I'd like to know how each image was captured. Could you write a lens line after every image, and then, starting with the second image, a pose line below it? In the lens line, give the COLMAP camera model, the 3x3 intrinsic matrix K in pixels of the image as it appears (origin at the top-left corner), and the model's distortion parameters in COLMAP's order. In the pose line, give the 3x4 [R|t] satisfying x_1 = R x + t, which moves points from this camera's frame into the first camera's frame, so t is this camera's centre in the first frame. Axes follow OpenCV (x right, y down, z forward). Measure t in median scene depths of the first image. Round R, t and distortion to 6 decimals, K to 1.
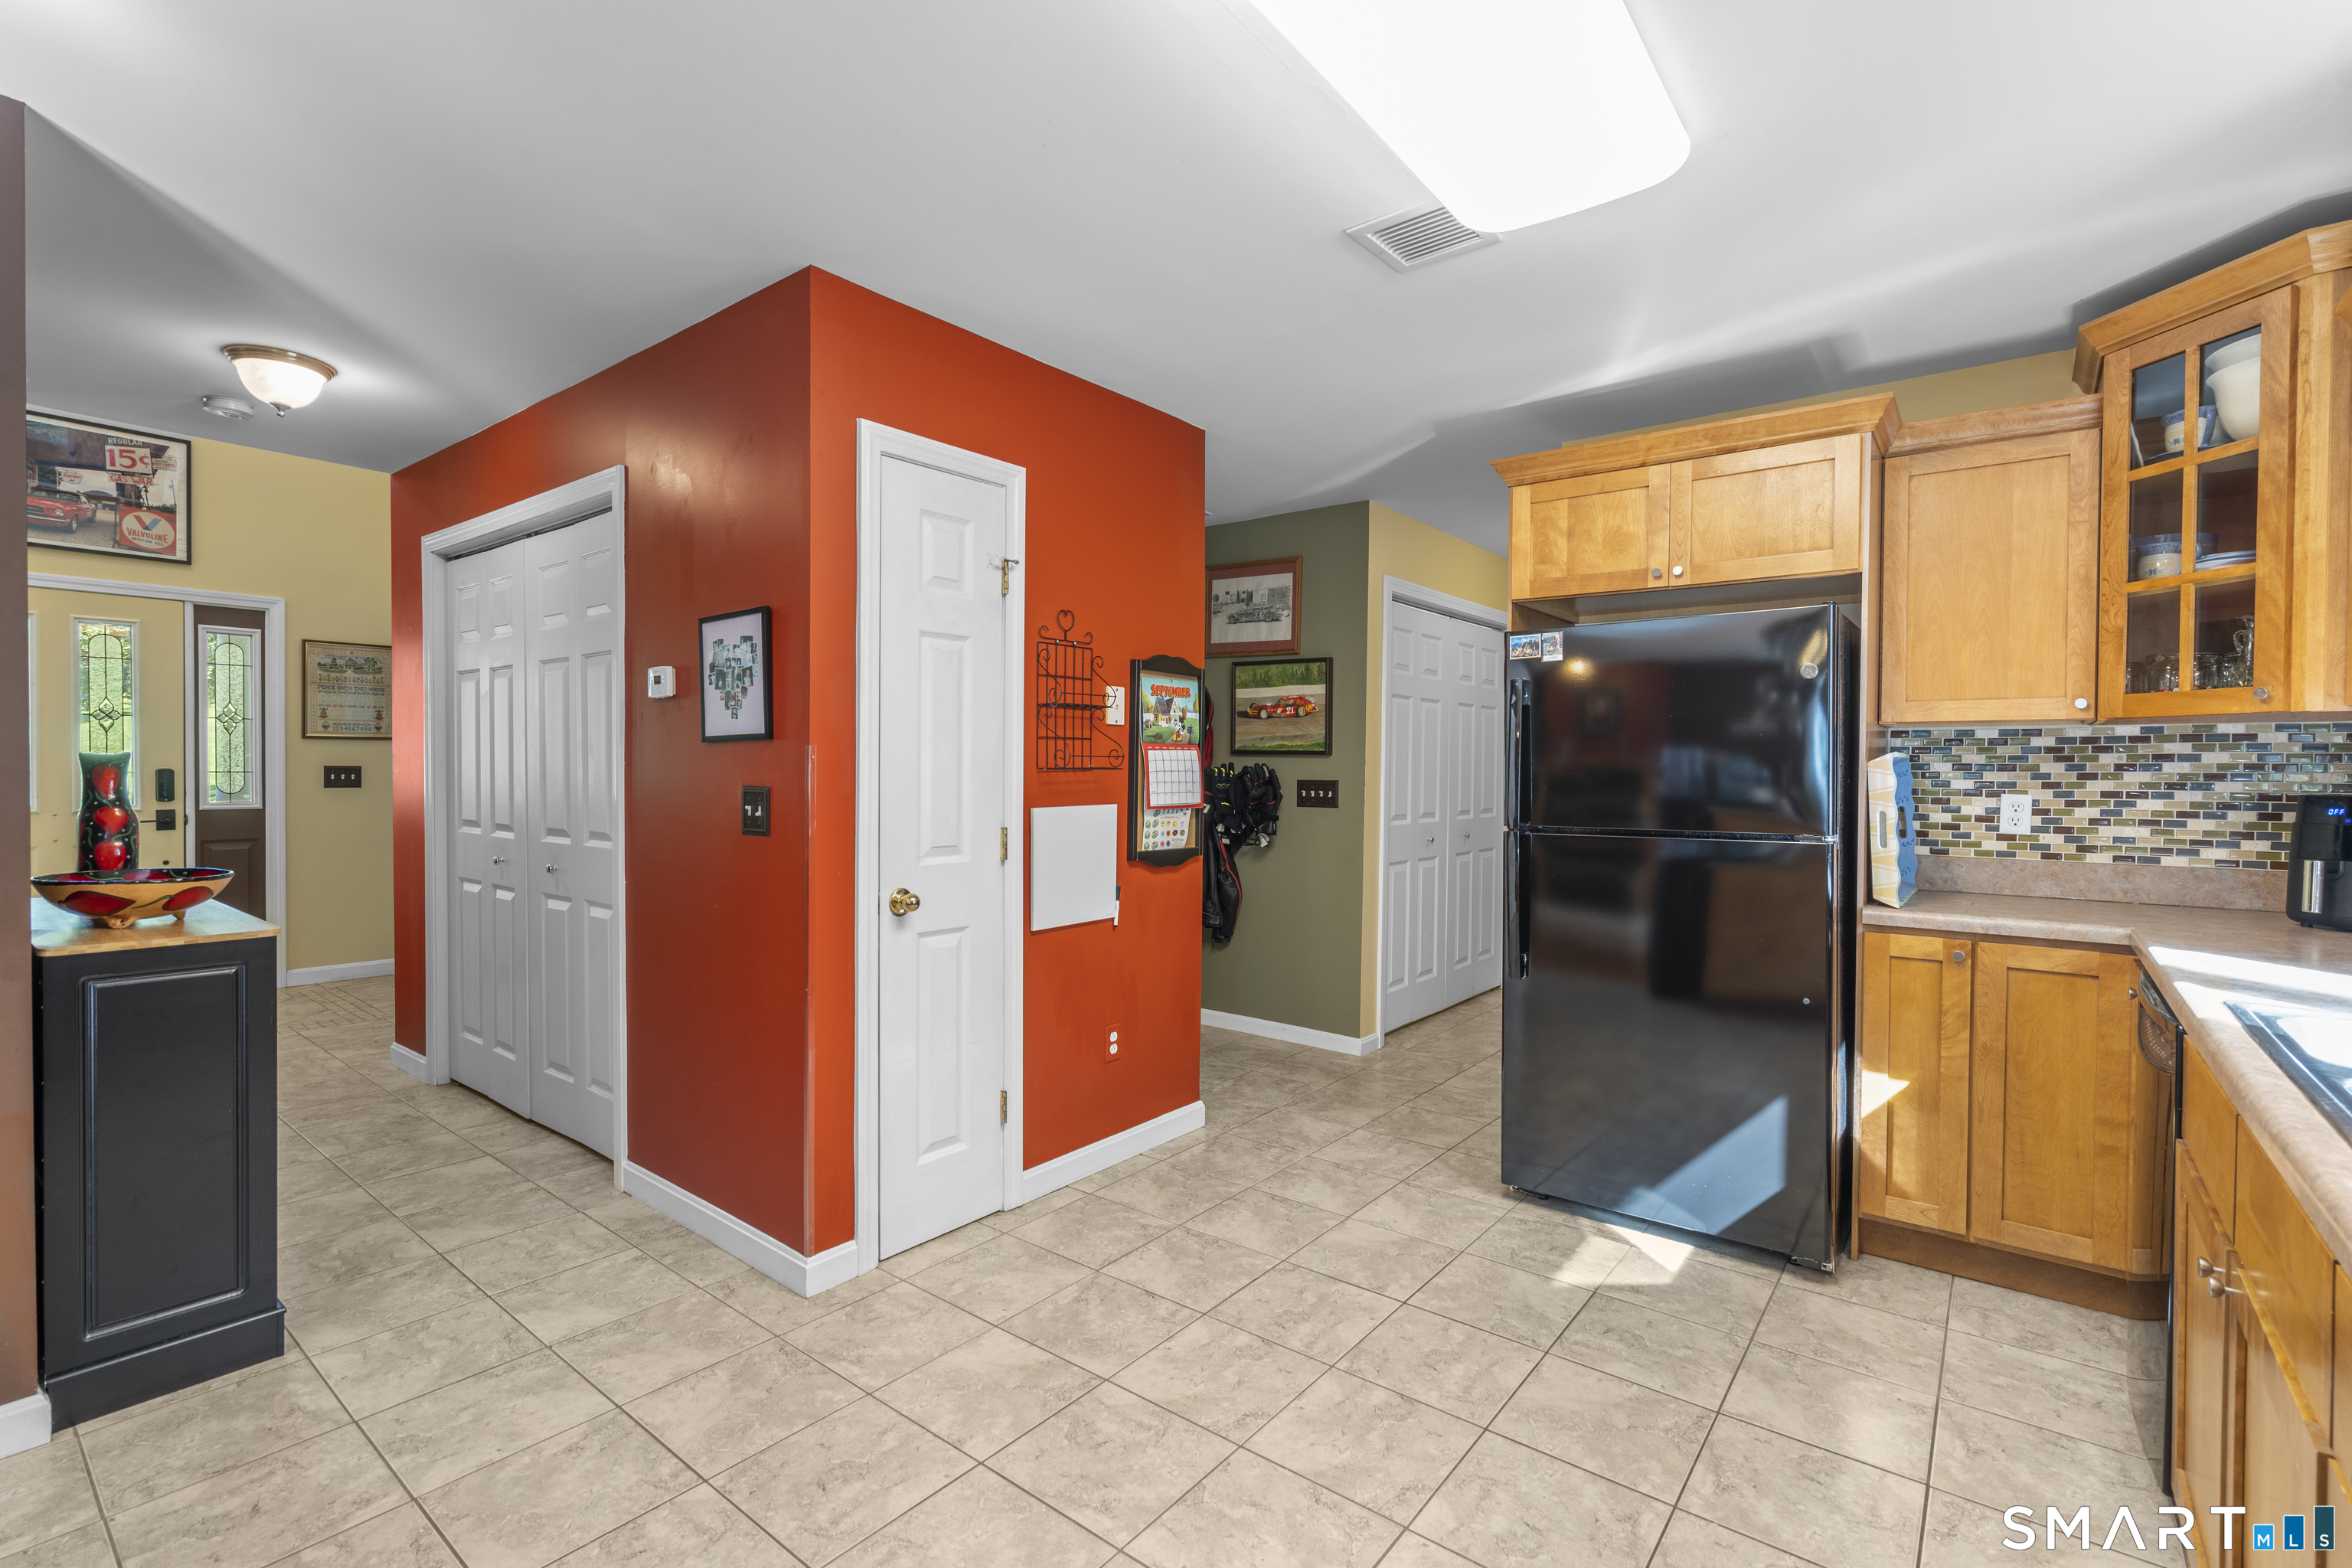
lens RADIAL K [[1053.2, 0, 1180.6], [0, 1053.2, 785.5], [0, 0, 1]] dist [-0.011658, 0.006752]
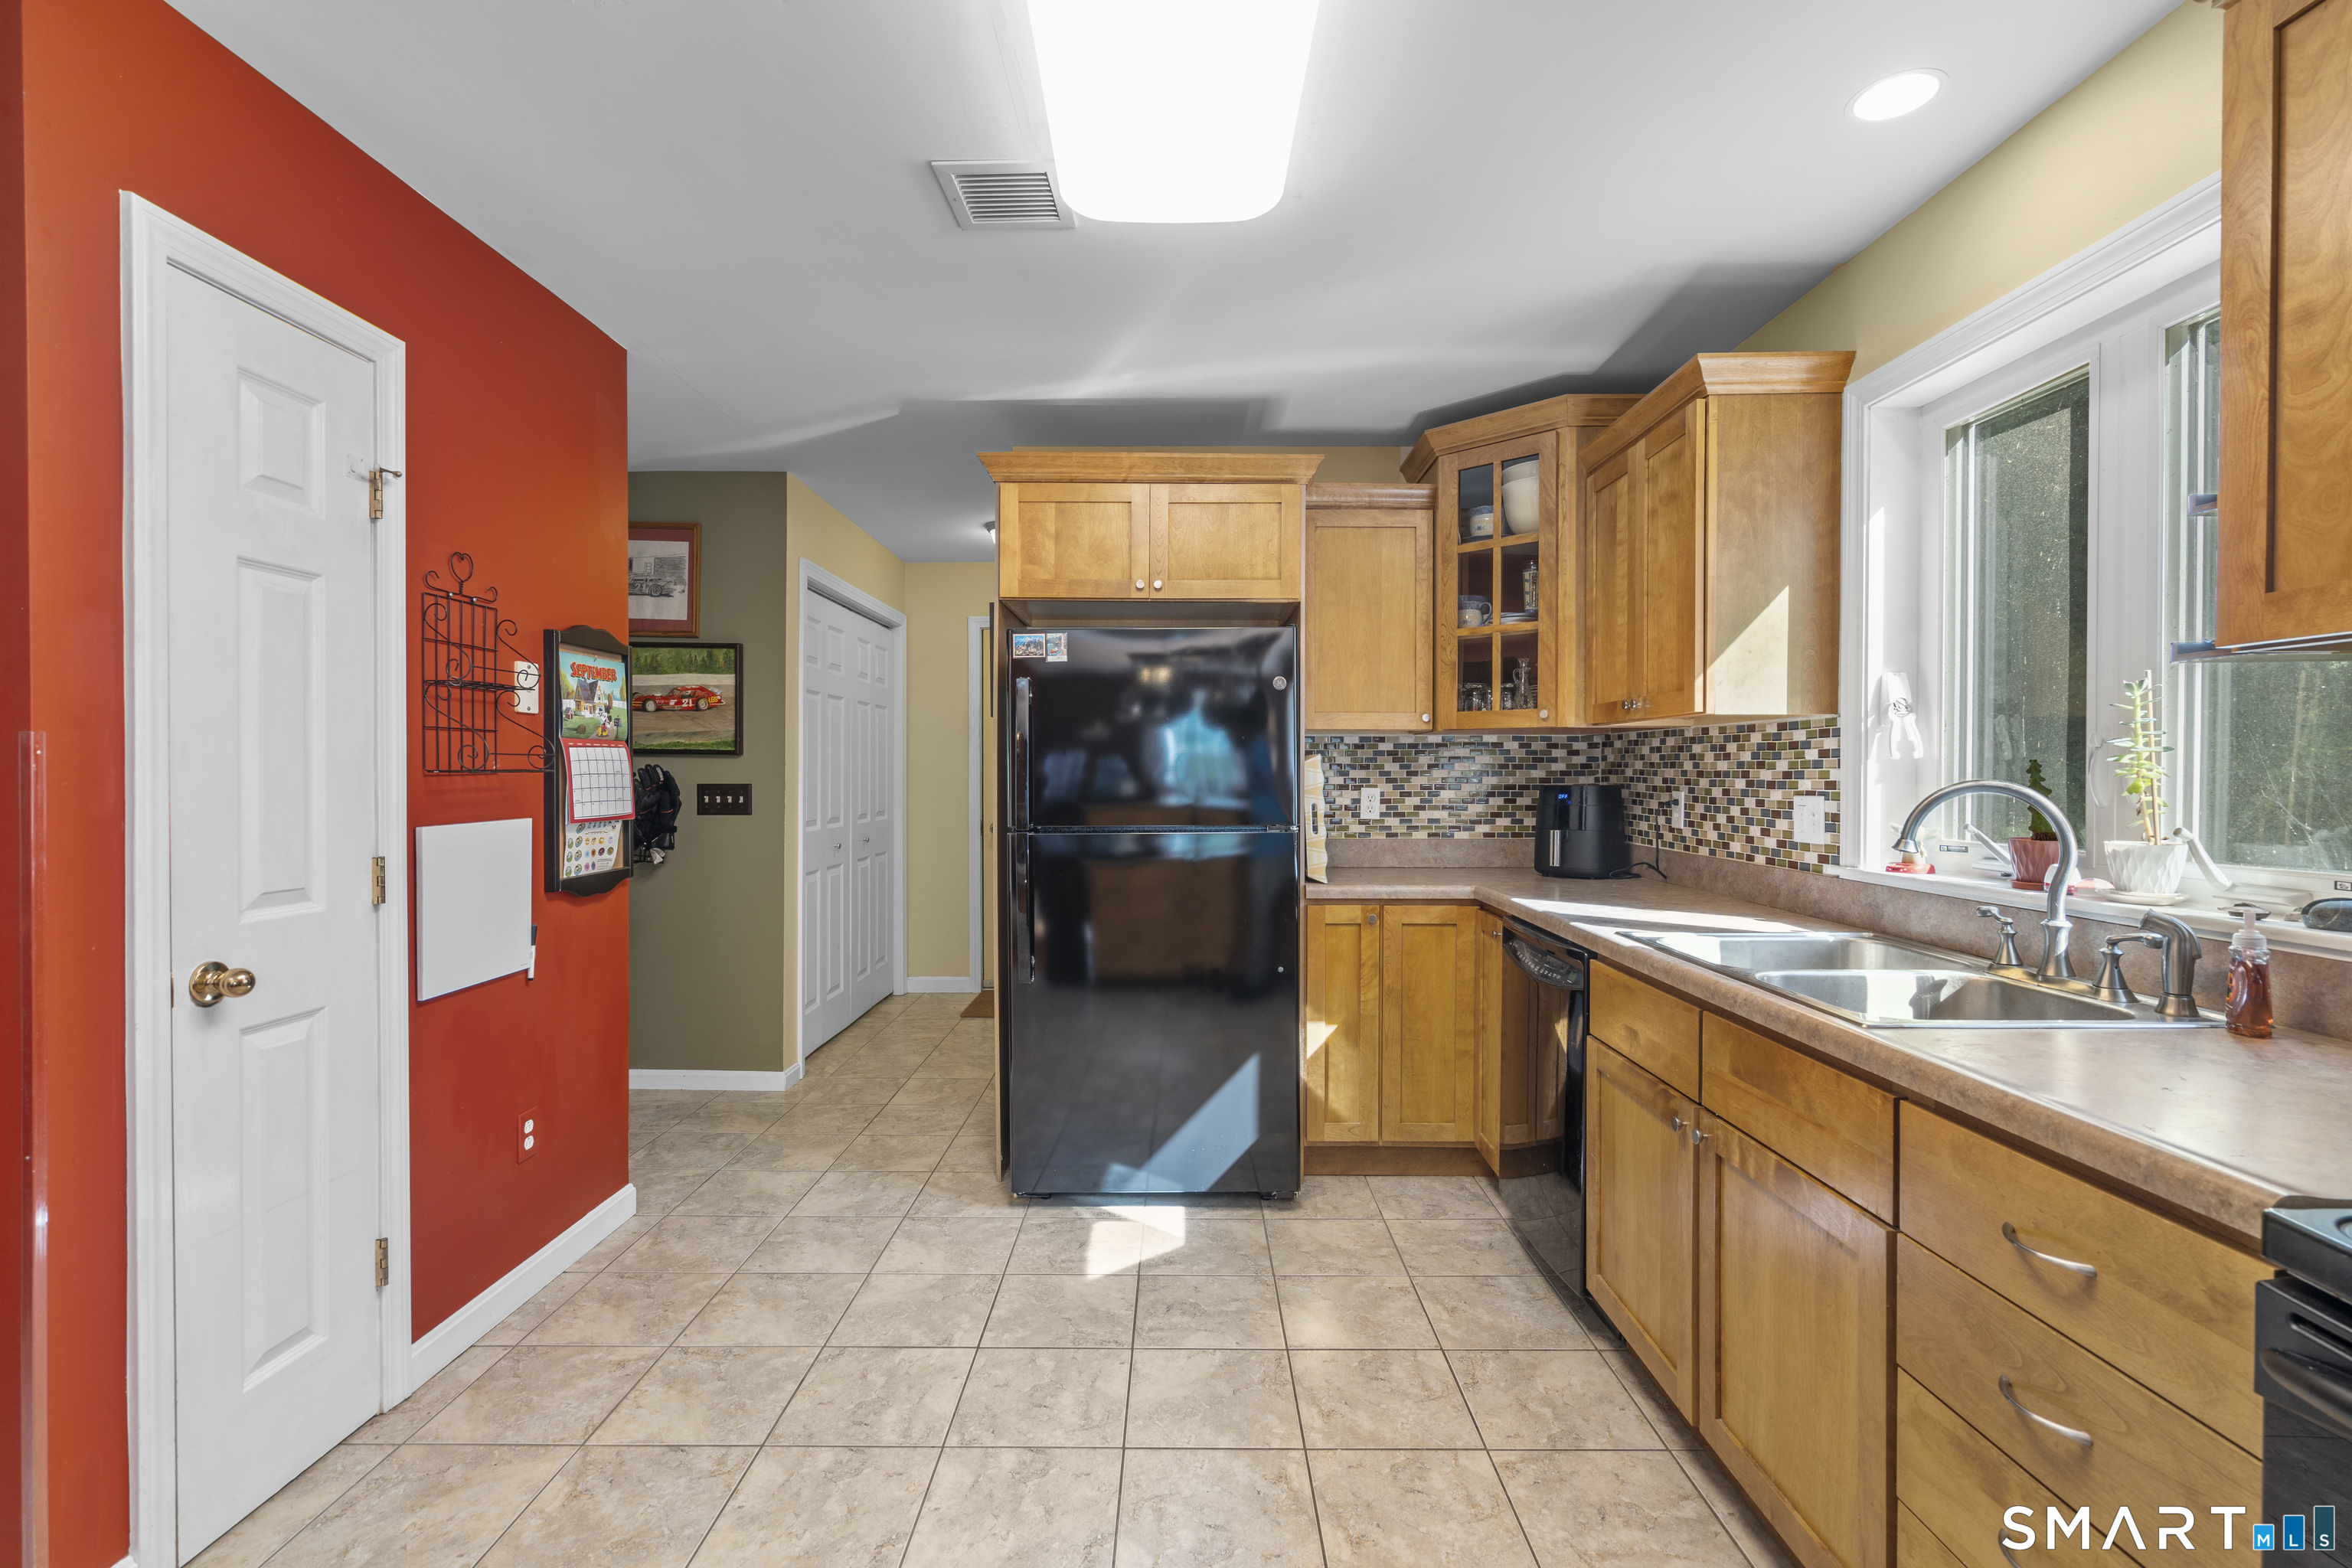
lens RADIAL K [[1053.2, 0, 1180.6], [0, 1053.2, 785.5], [0, 0, 1]] dist [-0.011658, 0.006752]
pose [[0.787819, -0.012925, 0.615772, -0.176088], [0.014171, 0.999896, 0.002857, -0.001340], [-0.615744, 0.006475, 0.787920, 0.135327]]
